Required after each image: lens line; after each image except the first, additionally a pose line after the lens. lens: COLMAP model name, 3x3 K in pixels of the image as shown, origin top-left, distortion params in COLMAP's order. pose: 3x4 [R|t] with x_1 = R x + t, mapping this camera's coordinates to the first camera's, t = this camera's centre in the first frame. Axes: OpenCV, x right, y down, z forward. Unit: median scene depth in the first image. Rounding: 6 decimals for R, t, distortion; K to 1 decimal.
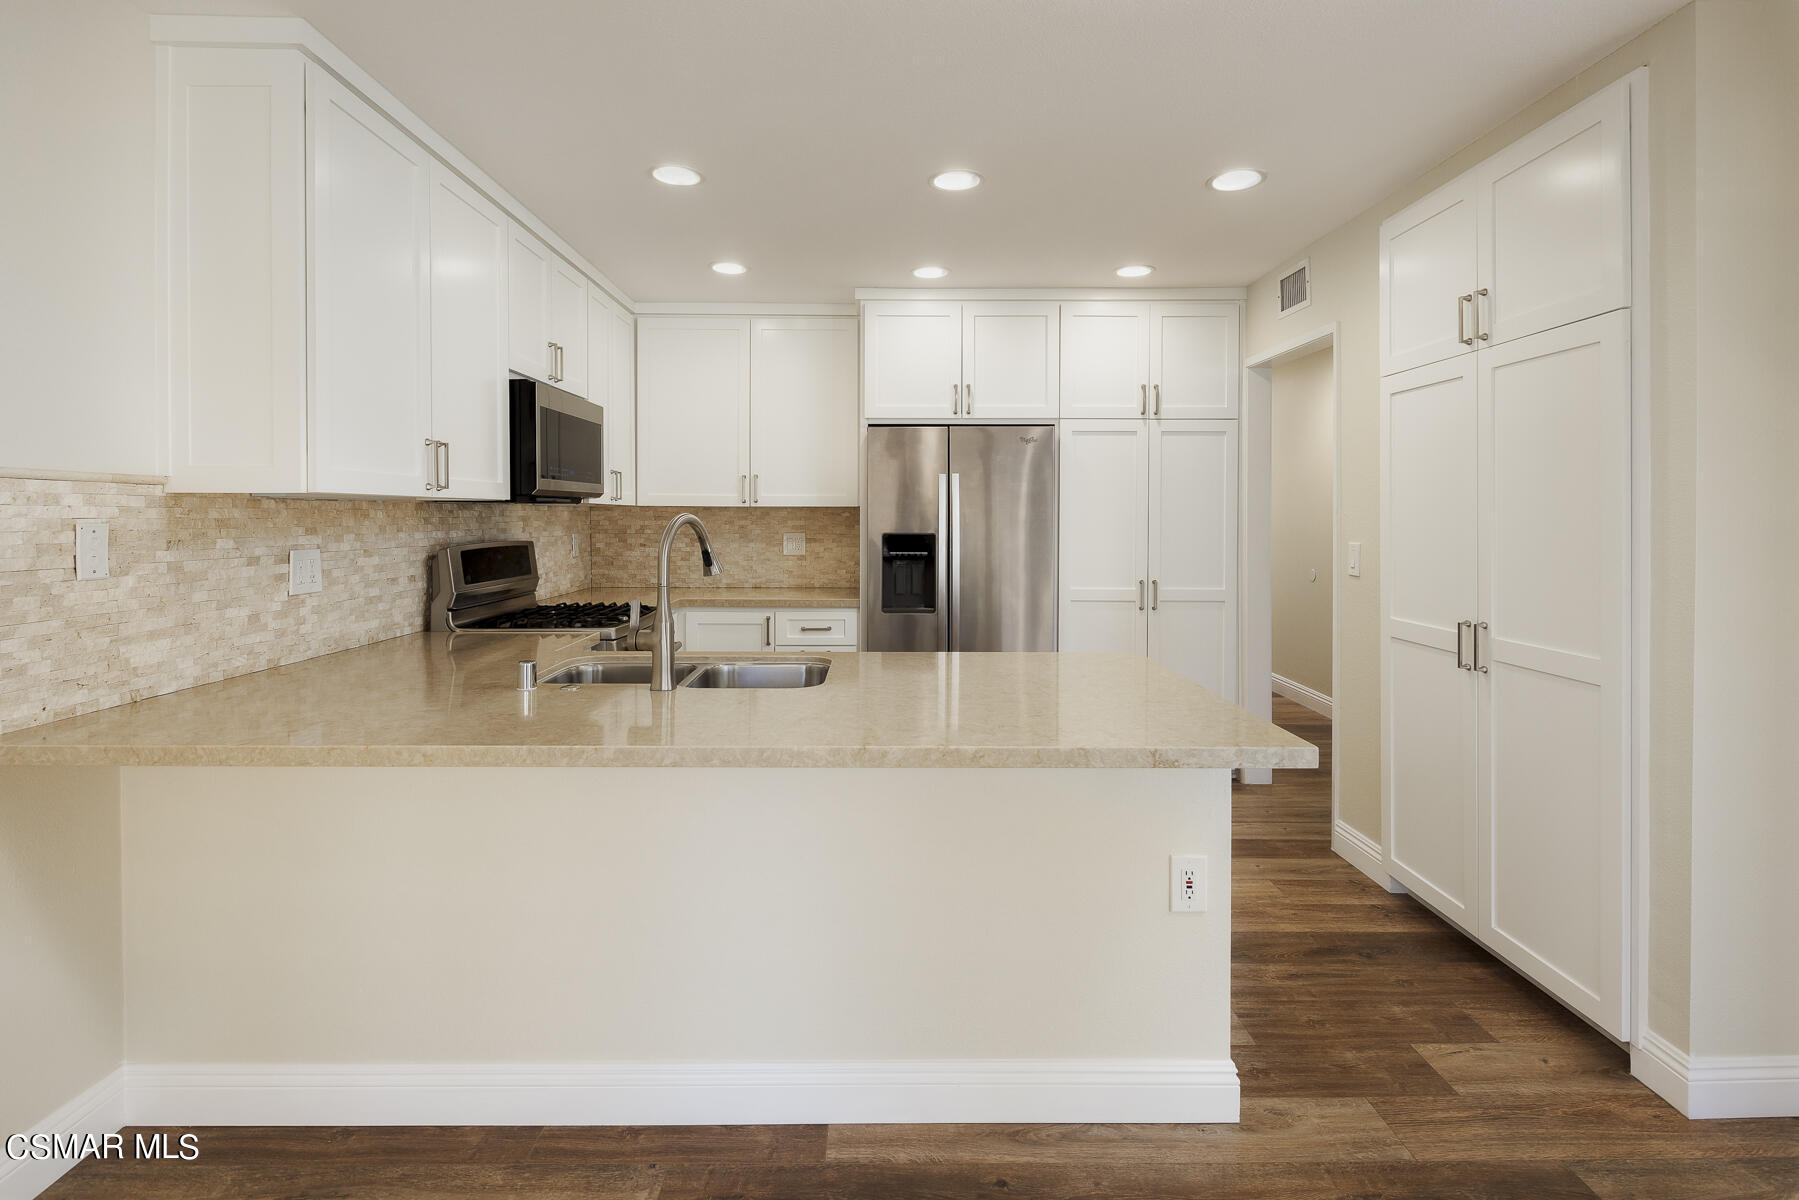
lens RADIAL K [[869.0, 0, 918.2], [0, 869.0, 523.7], [0, 0, 1]] dist [0.001347, -0.000663]
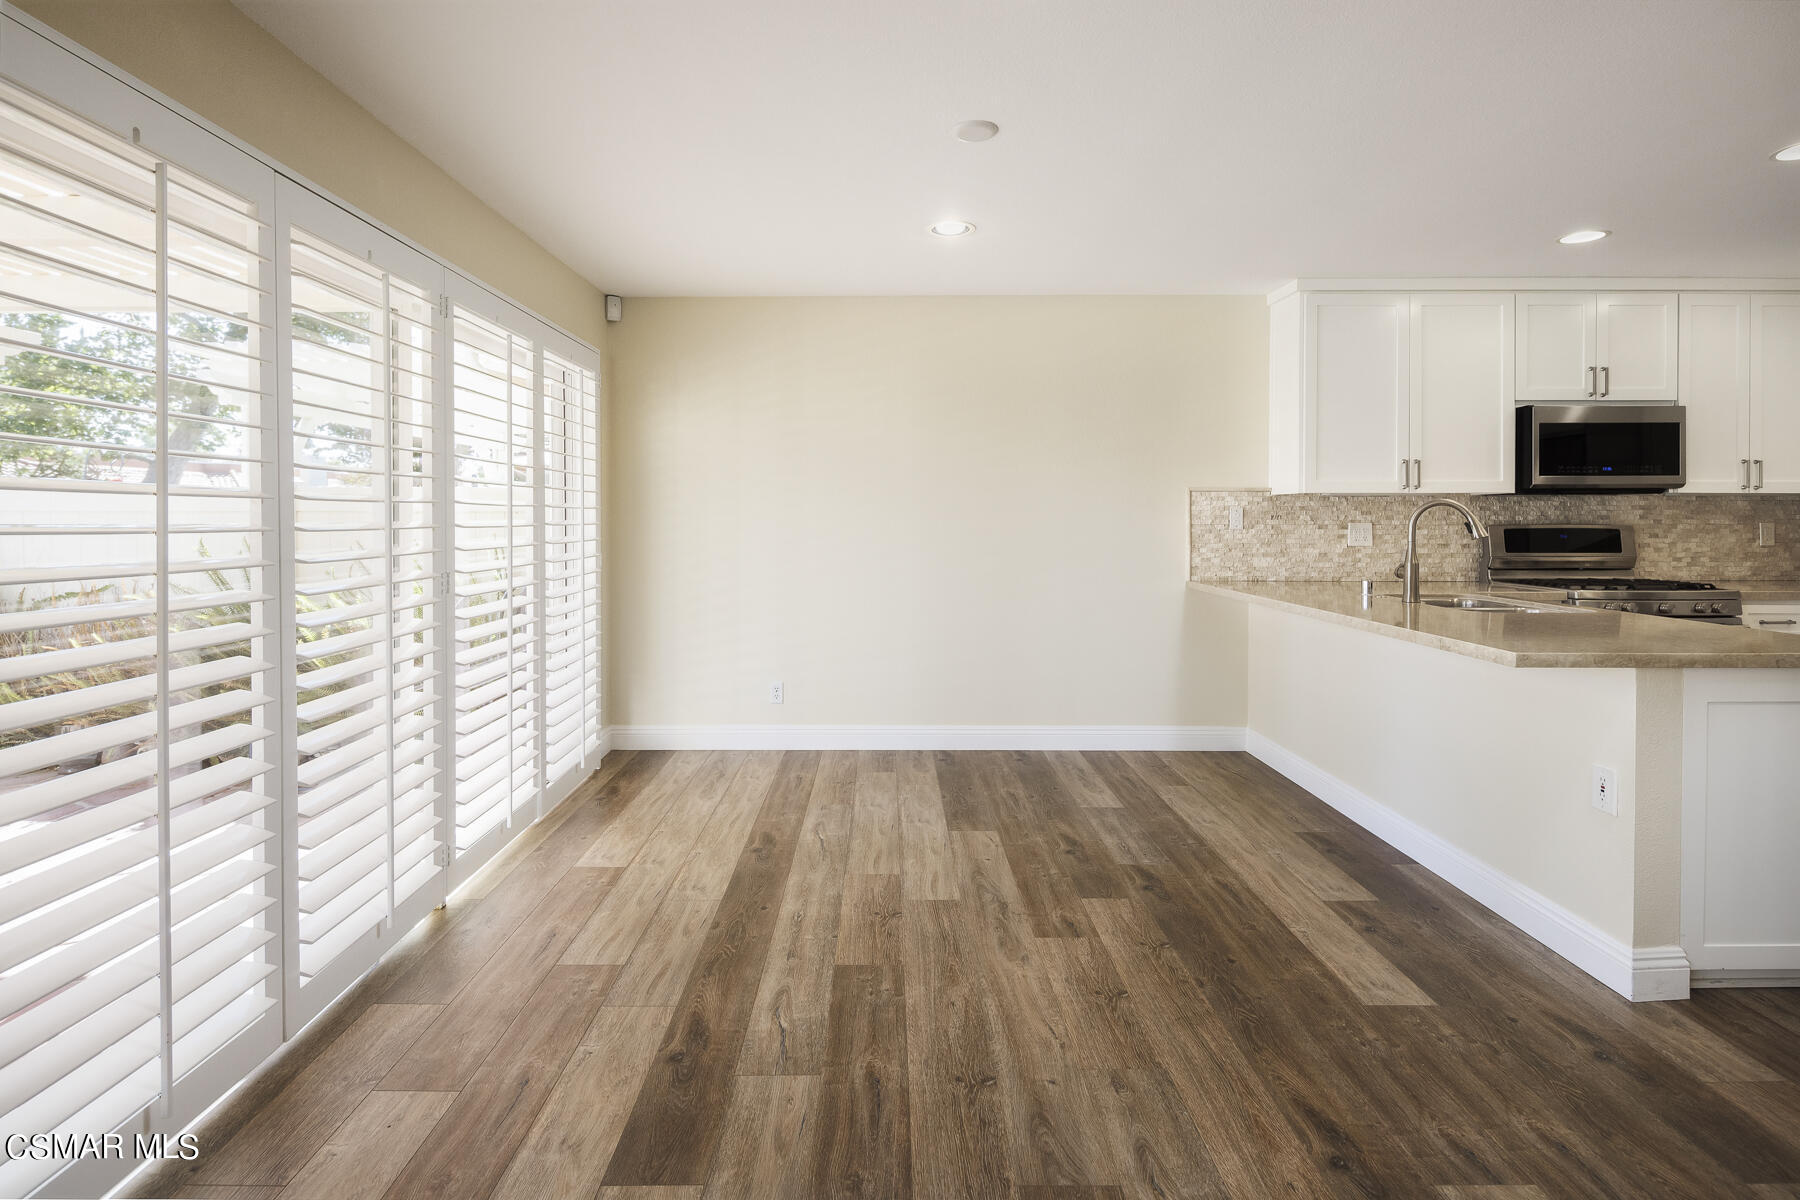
lens RADIAL K [[869.5, 0, 904.0], [0, 869.5, 521.7], [0, 0, 1]] dist [0.001347, -0.000663]
pose [[0.008286, 0.004764, -0.999954, 1.403464], [-0.009279, 0.999946, 0.004687, 0.032955], [0.999923, 0.009240, 0.008330, -0.009409]]
